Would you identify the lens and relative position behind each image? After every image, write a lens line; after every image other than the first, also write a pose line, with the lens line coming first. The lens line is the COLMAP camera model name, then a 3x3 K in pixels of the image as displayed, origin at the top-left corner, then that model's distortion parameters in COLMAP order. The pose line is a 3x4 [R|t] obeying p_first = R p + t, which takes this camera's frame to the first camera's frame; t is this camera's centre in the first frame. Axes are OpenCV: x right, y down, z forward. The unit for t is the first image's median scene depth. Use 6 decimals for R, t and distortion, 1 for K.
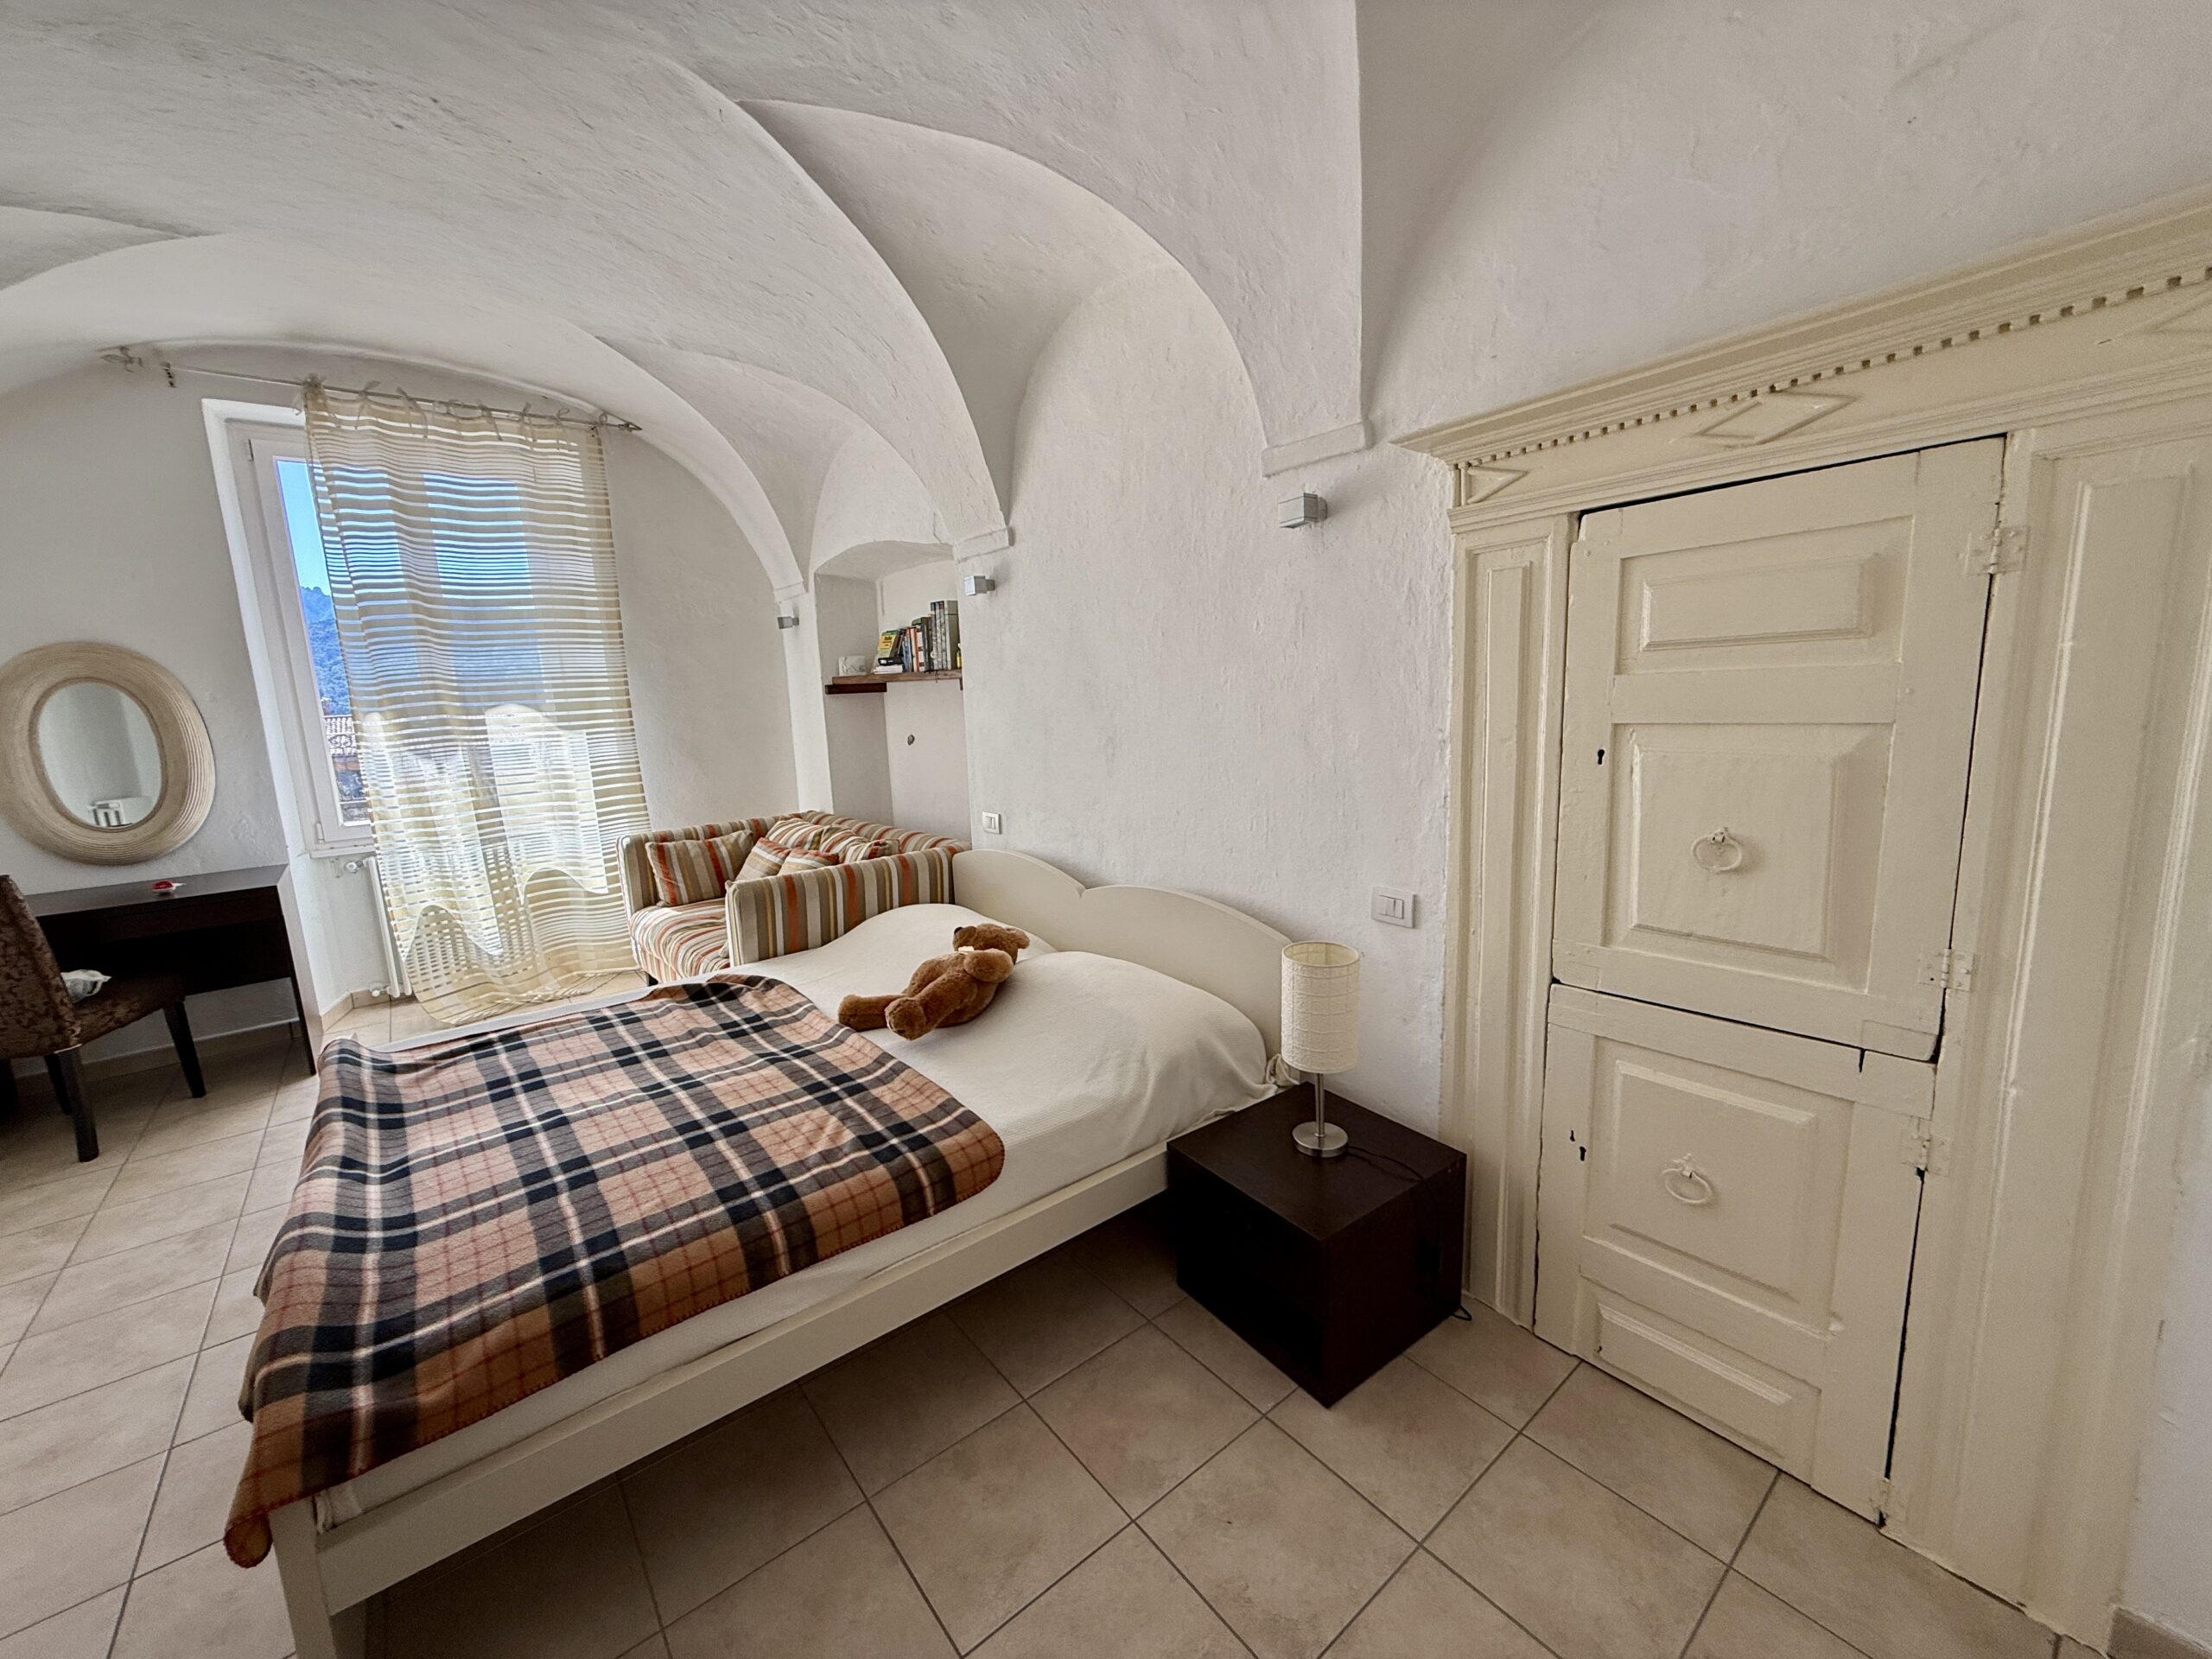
lens RADIAL K [[877.1, 0, 1096.4], [0, 877.1, 827.4], [0, 0, 1]] dist [0.000536, 0.000207]
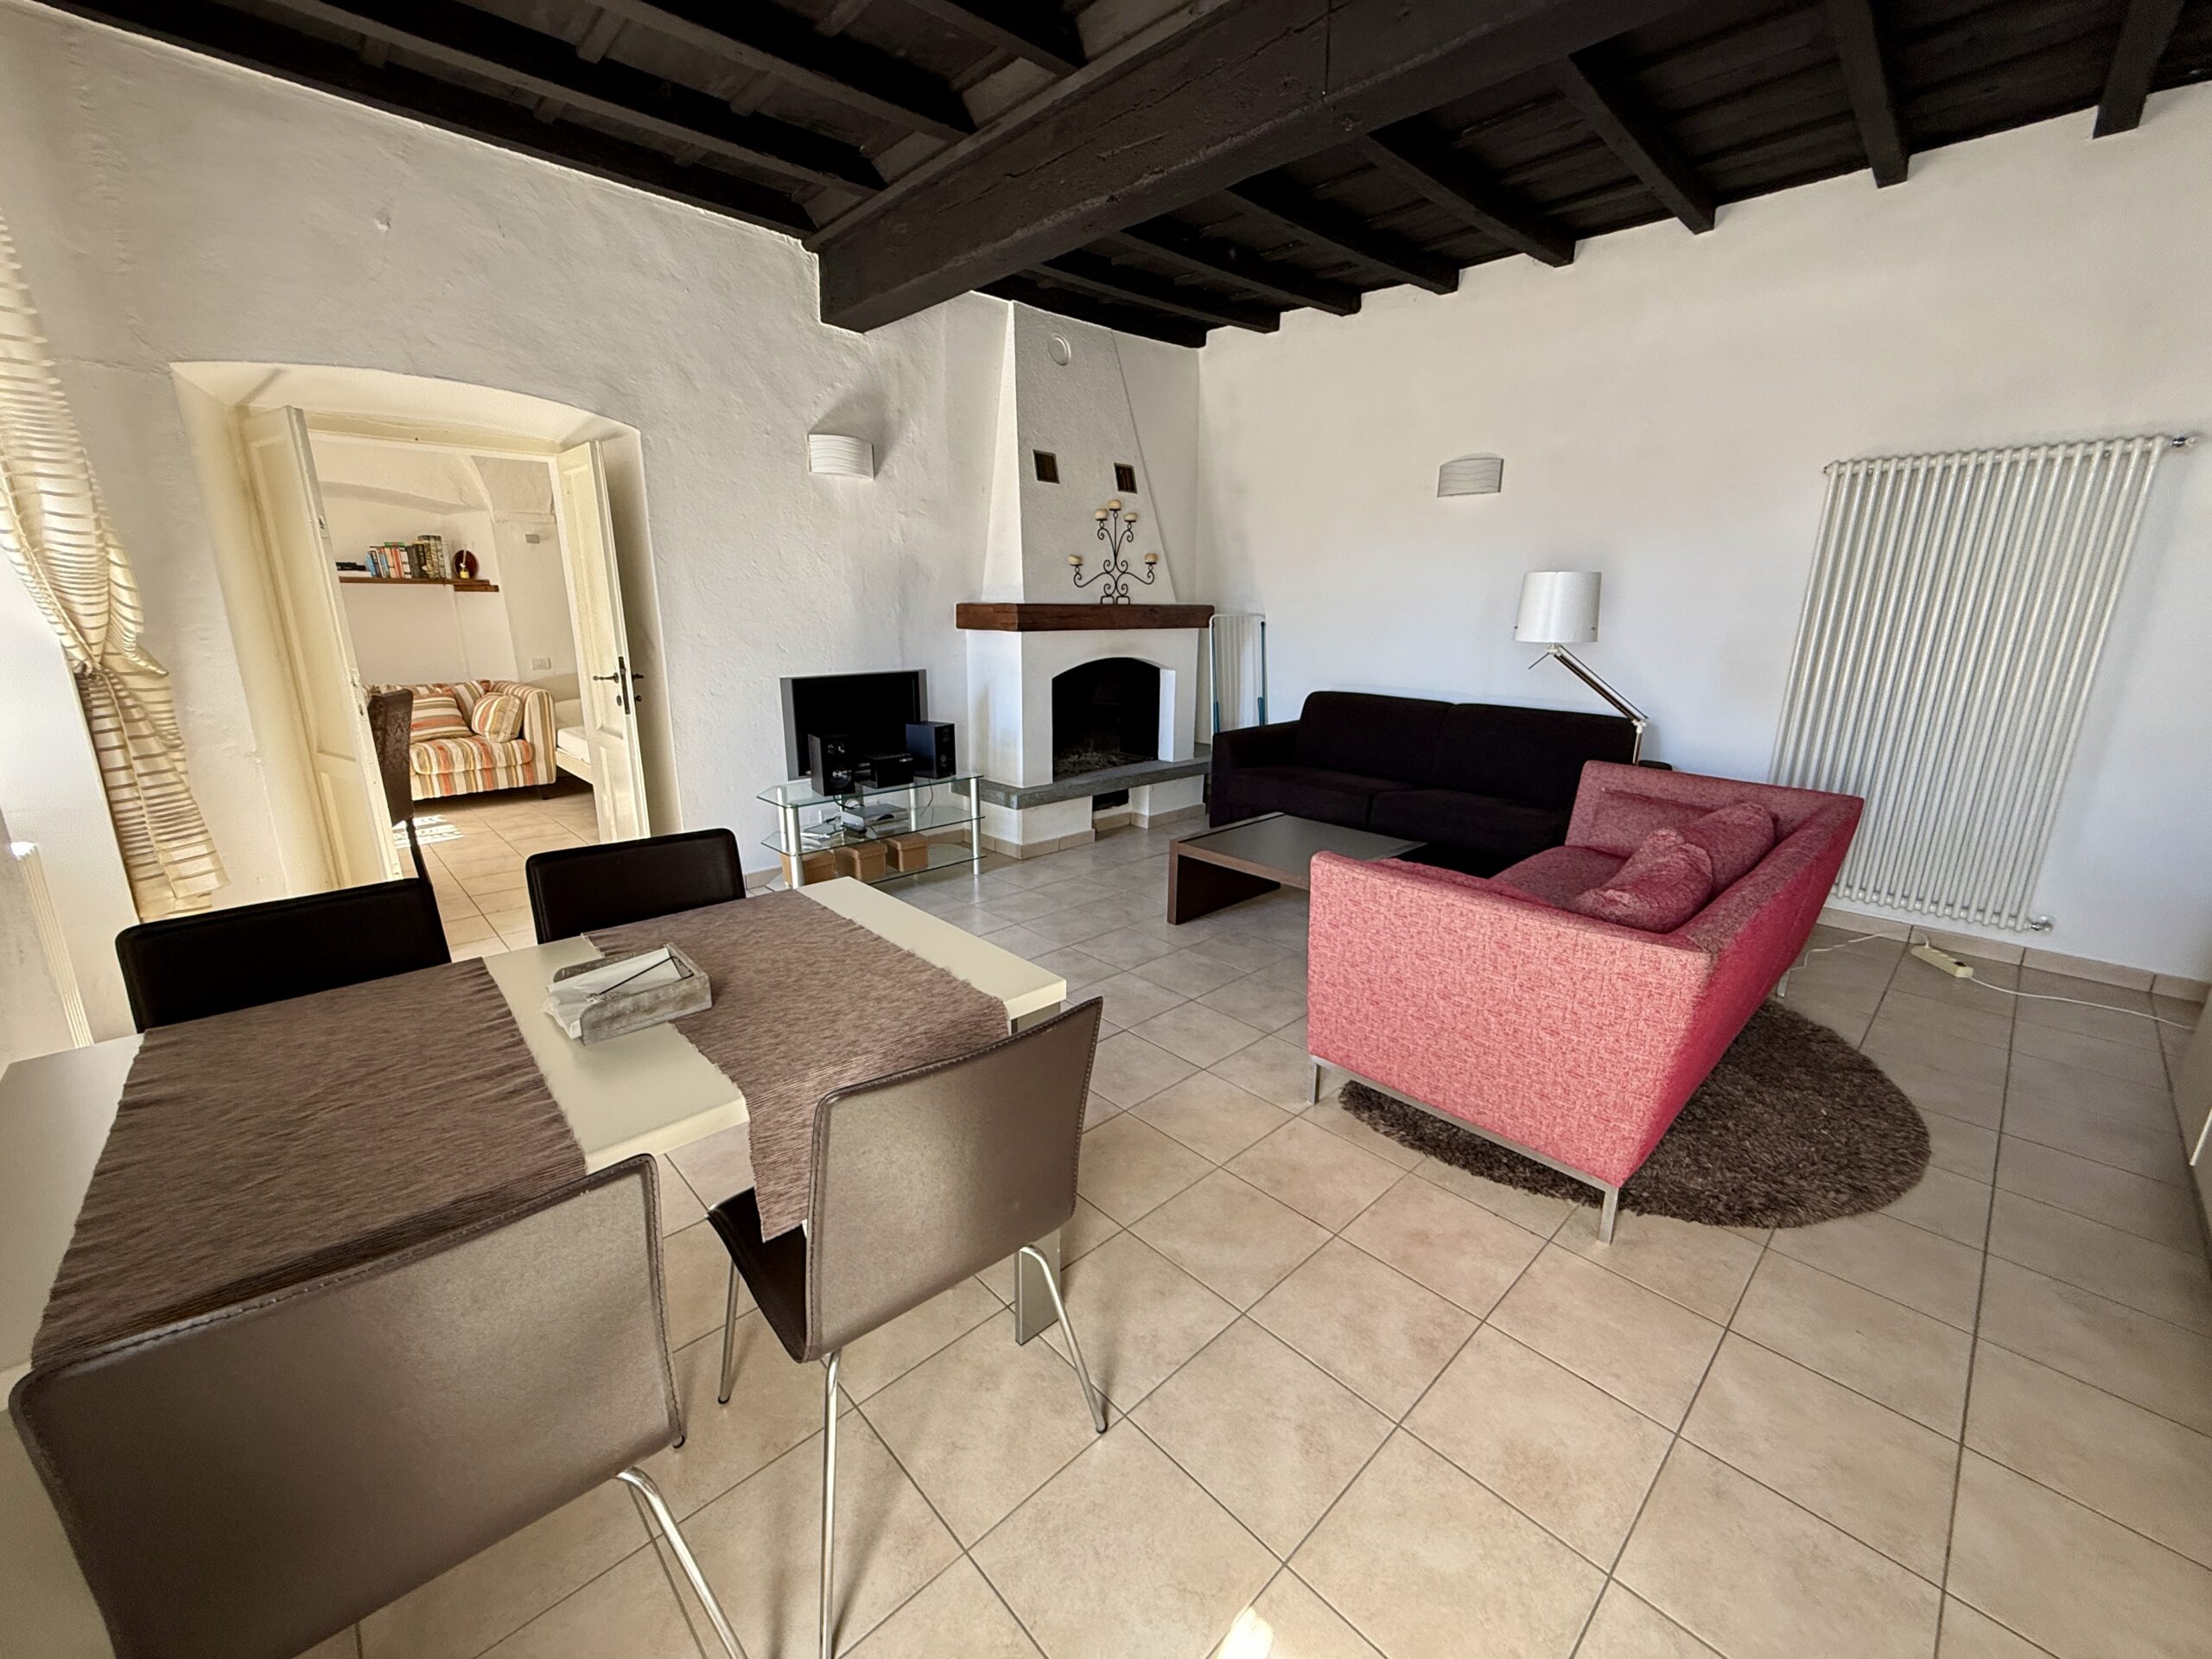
lens RADIAL K [[881.3, 0, 1098.0], [0, 881.3, 831.4], [0, 0, 1]] dist [-0.000350, 0.000613]
pose [[-0.090132, -0.213507, 0.972775, -3.239988], [0.159259, 0.961091, 0.225699, 0.158557], [-0.983114, 0.175266, -0.052622, -0.051314]]
